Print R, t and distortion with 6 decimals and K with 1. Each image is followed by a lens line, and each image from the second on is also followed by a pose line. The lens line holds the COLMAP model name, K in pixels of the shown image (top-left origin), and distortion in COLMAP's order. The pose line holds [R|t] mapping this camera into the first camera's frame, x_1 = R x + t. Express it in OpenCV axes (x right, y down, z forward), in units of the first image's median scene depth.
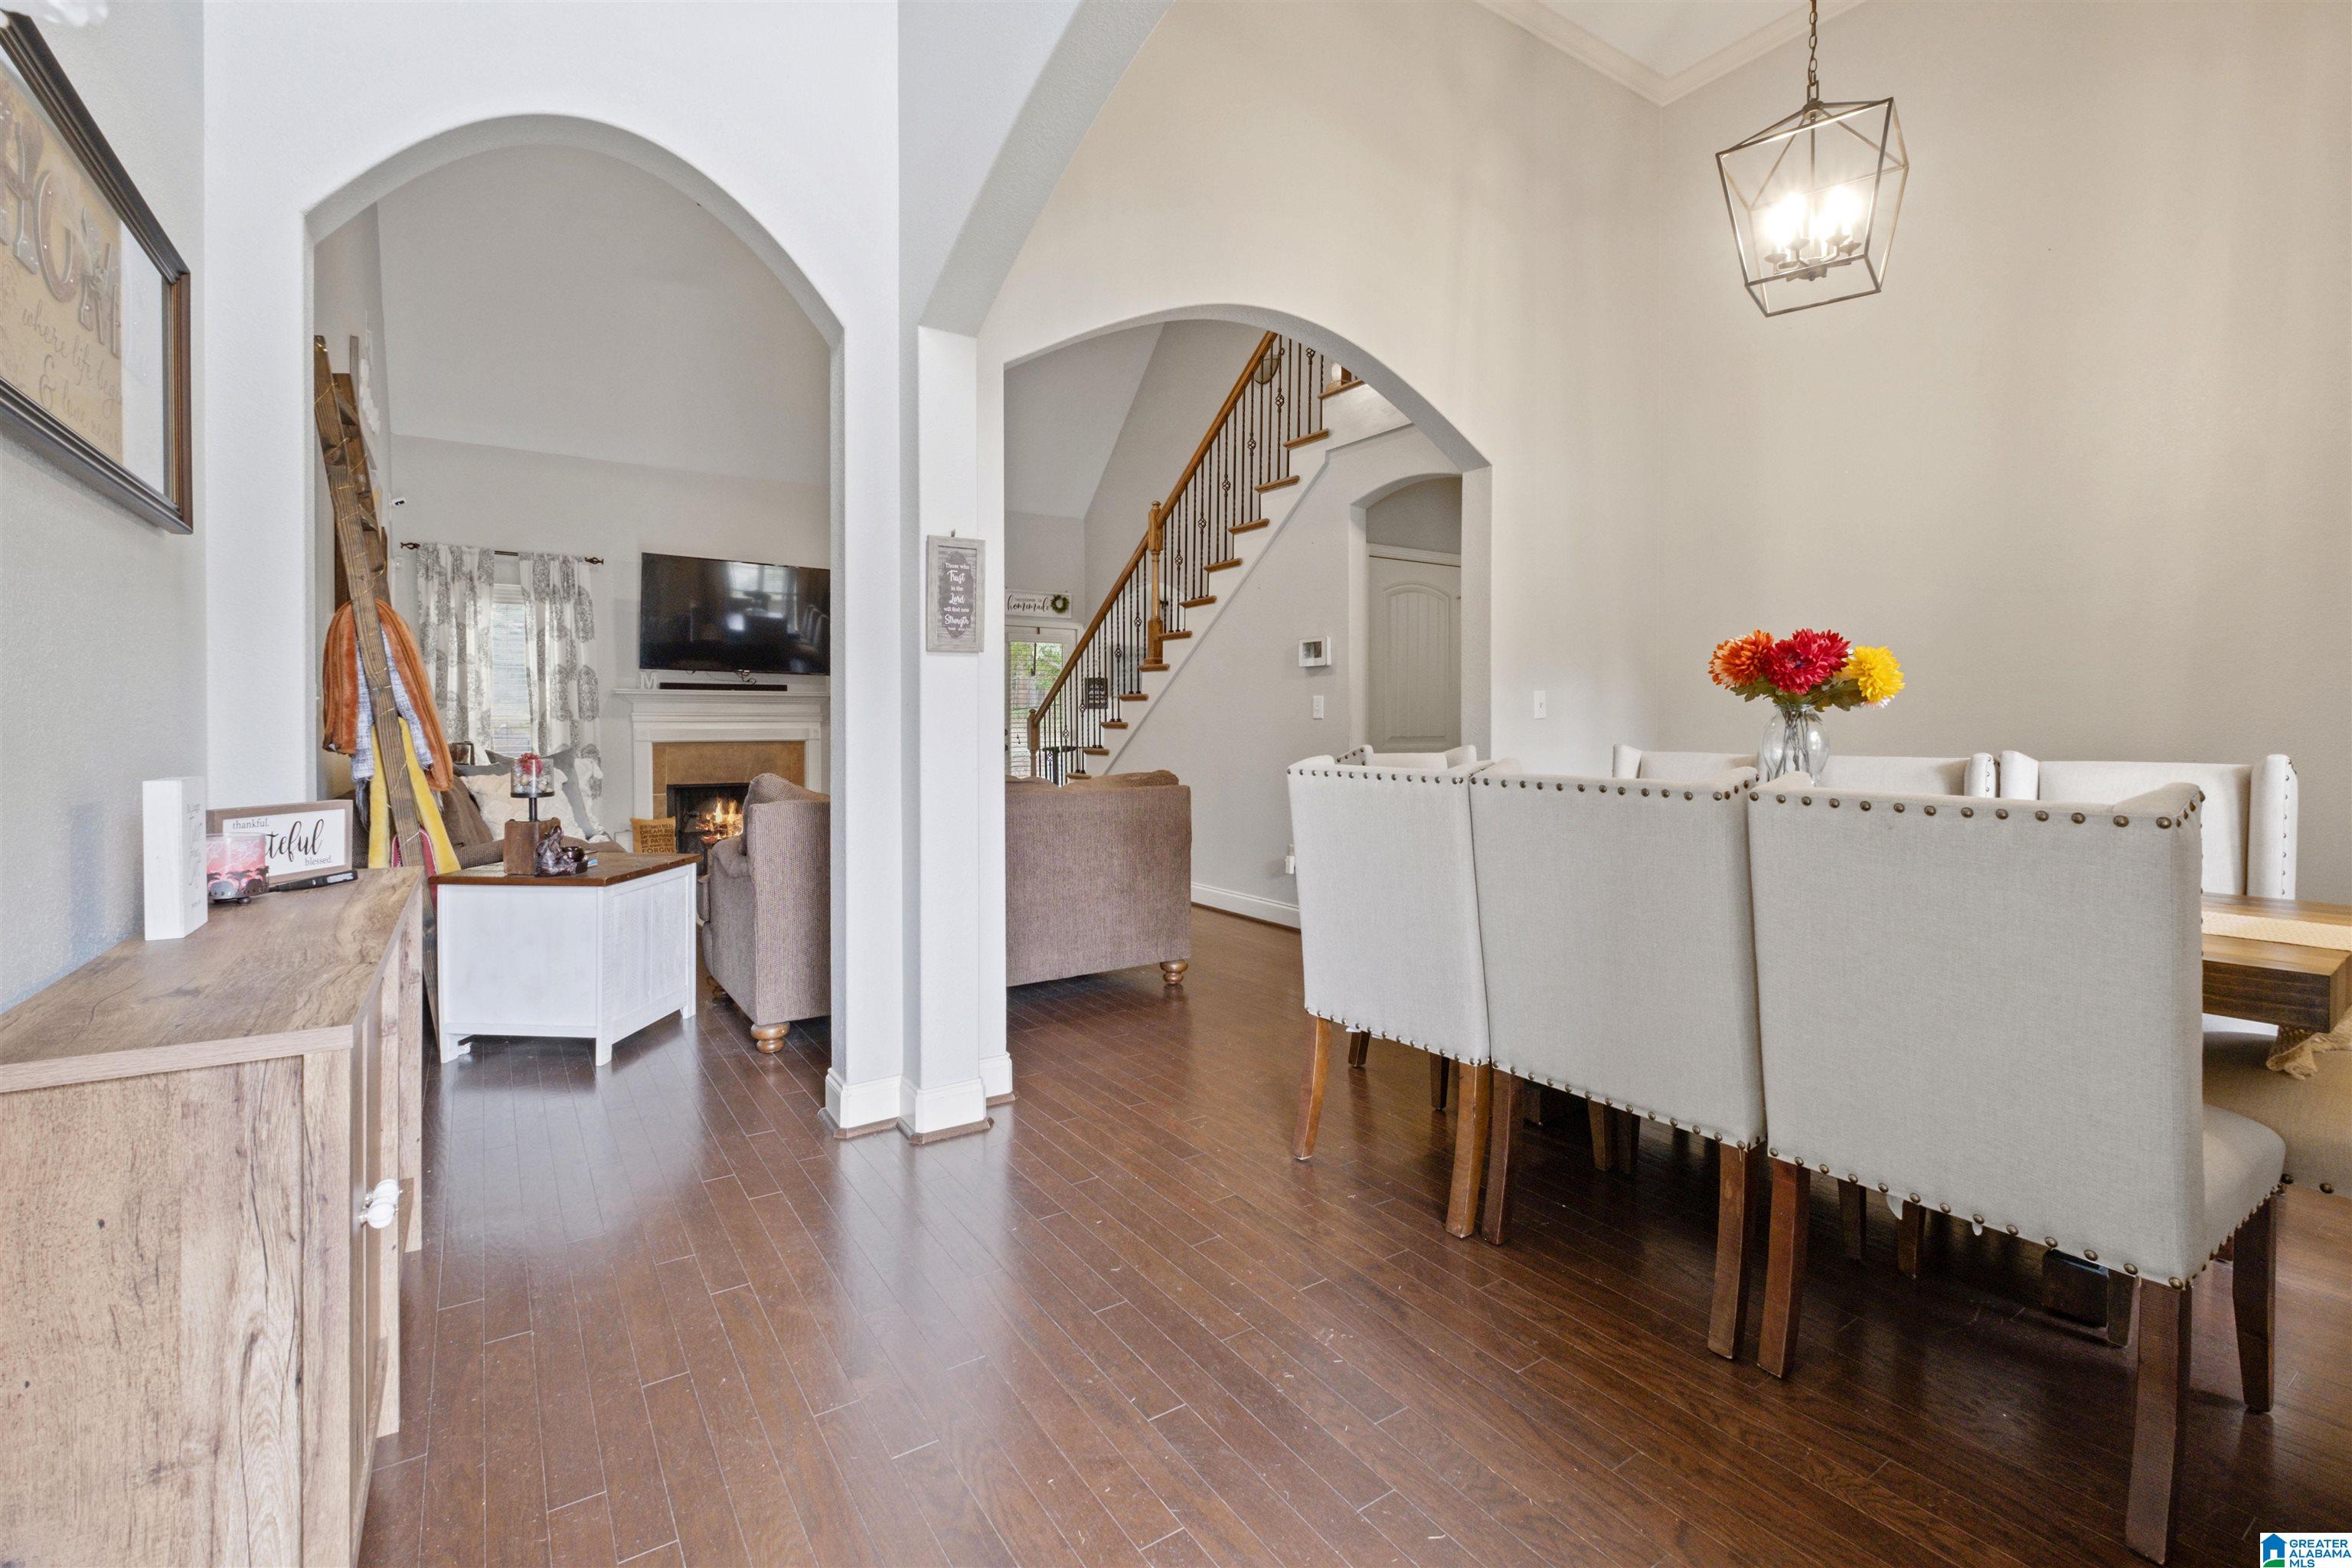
lens RADIAL K [[1049.1, 0, 1194.9], [0, 1049.1, 731.5], [0, 0, 1]] dist [0.002058, -0.000249]
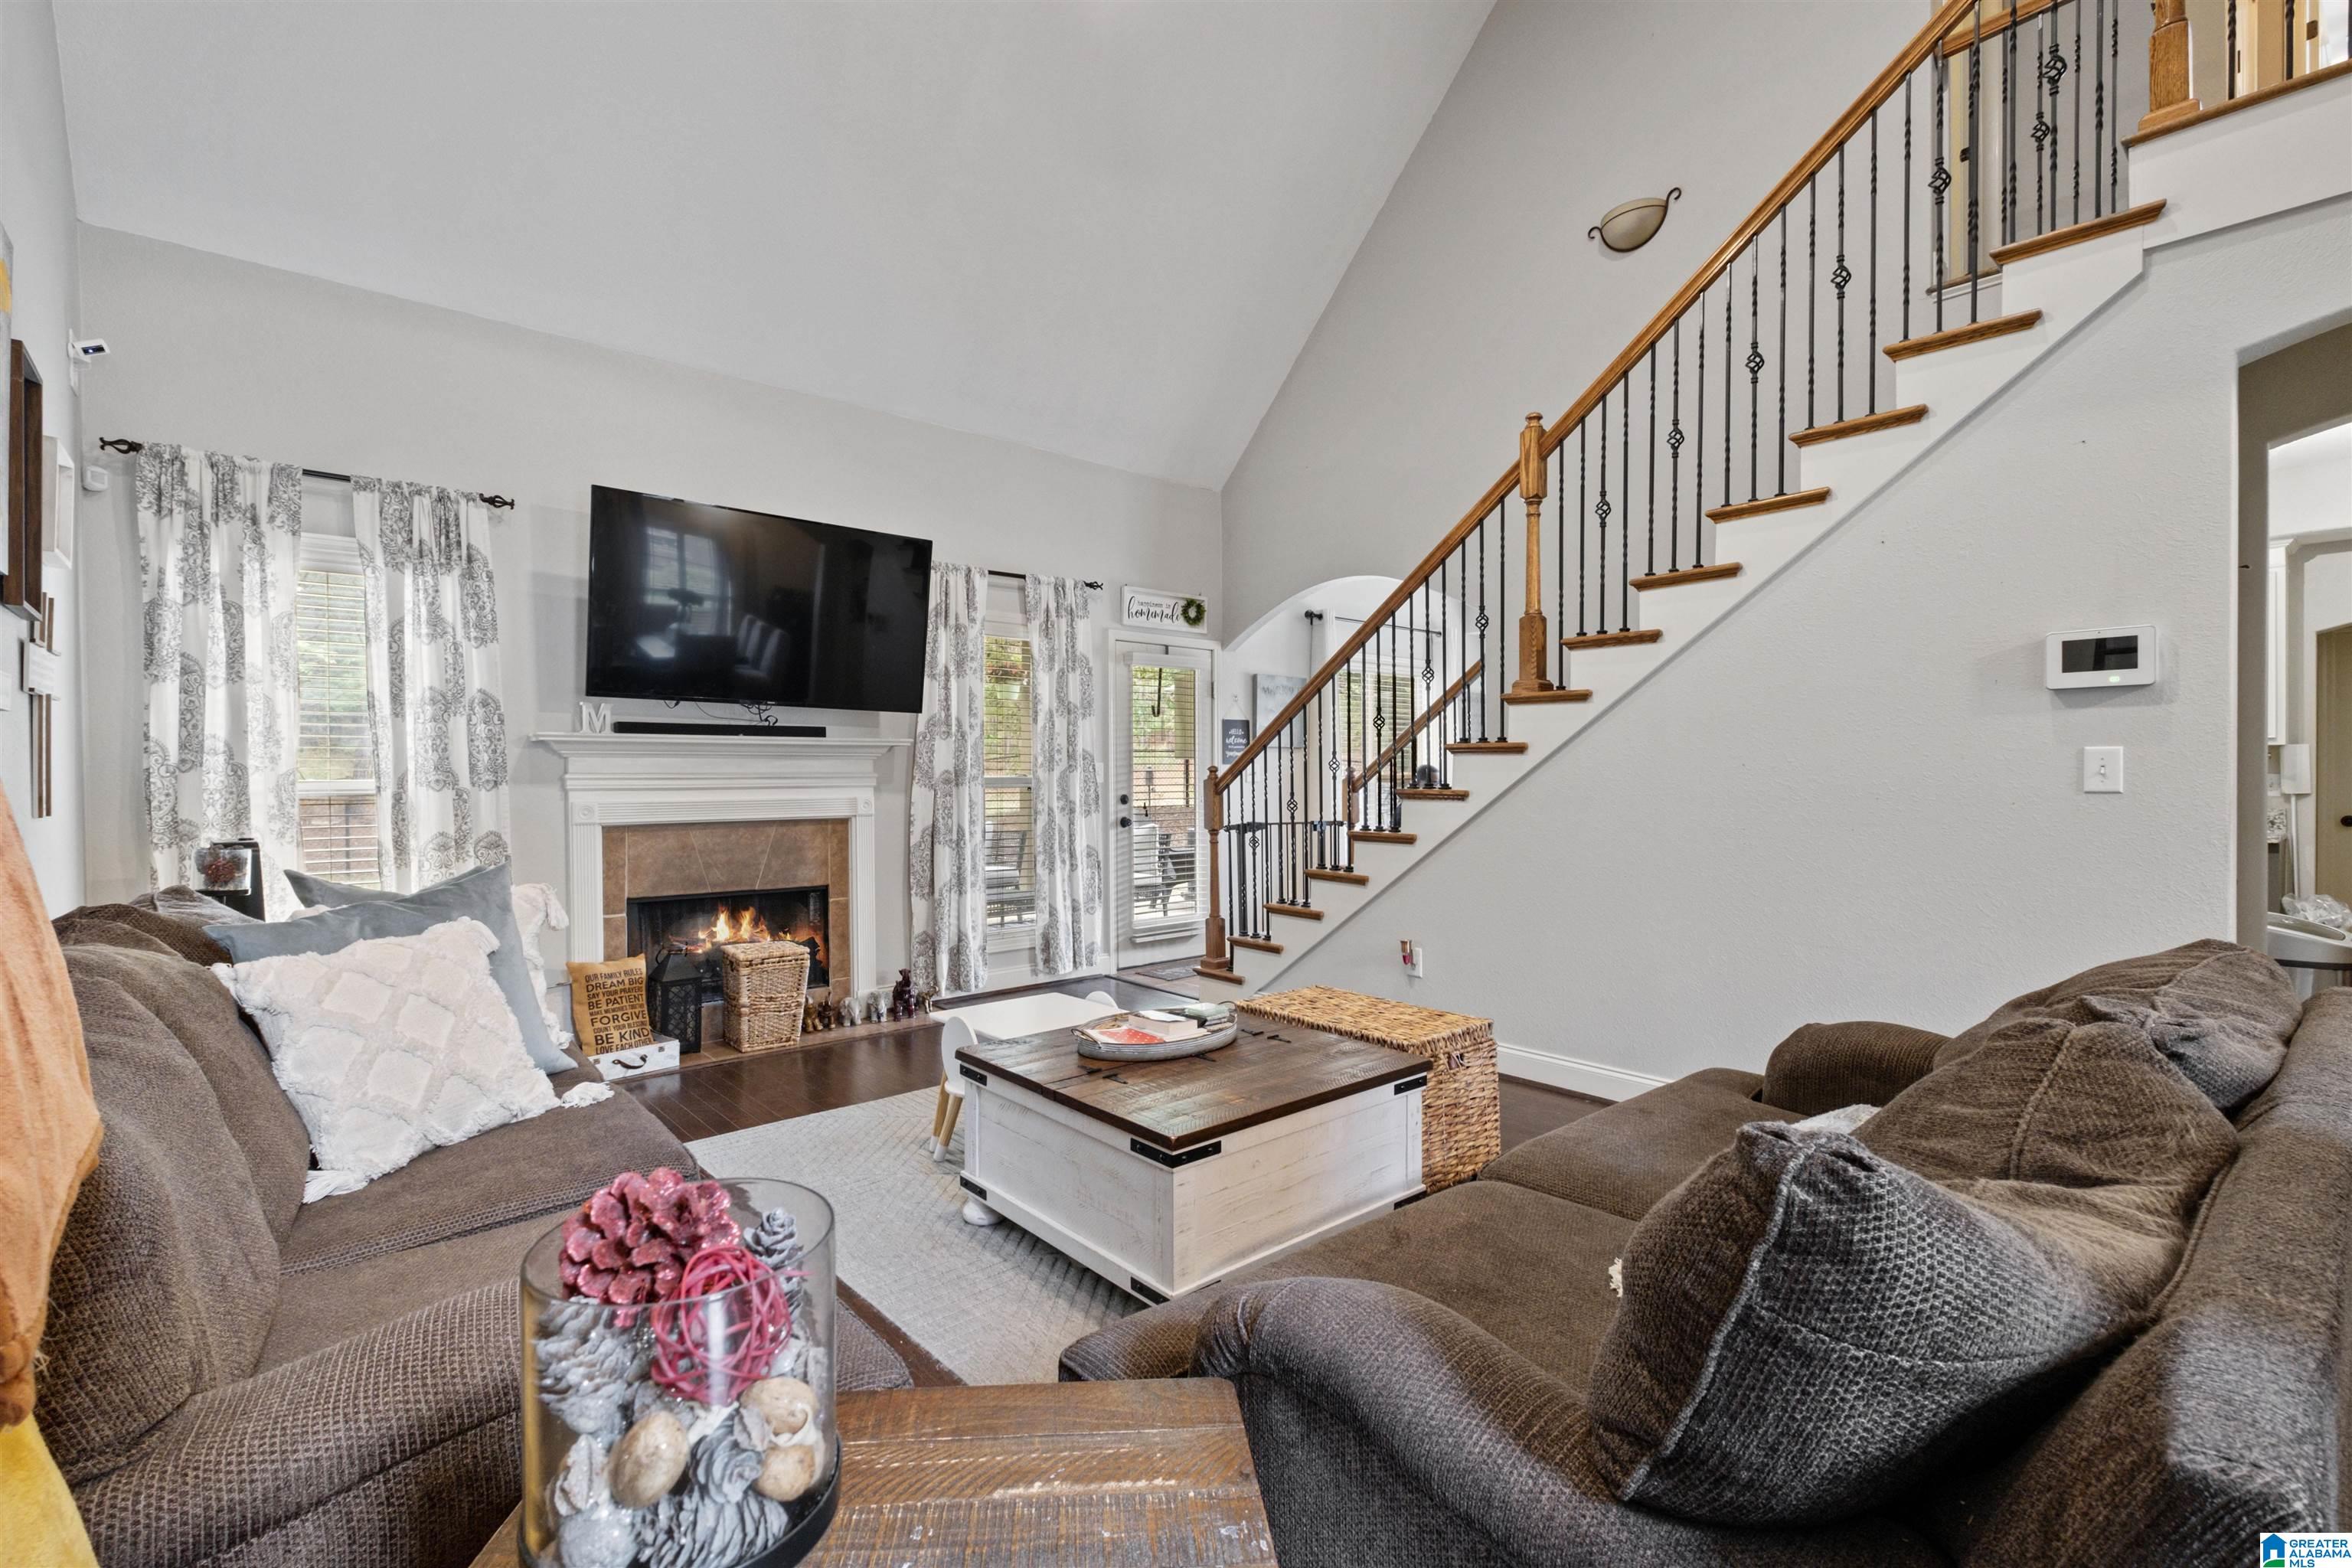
lens RADIAL K [[1049.1, 0, 1175.6], [0, 1049.1, 783.6], [0, 0, 1]] dist [0.002058, -0.000249]
pose [[0.993963, -0.002104, 0.109700, -0.282006], [0.001808, 0.999994, 0.002797, -0.014571], [-0.109705, -0.002581, 0.993961, 0.416135]]
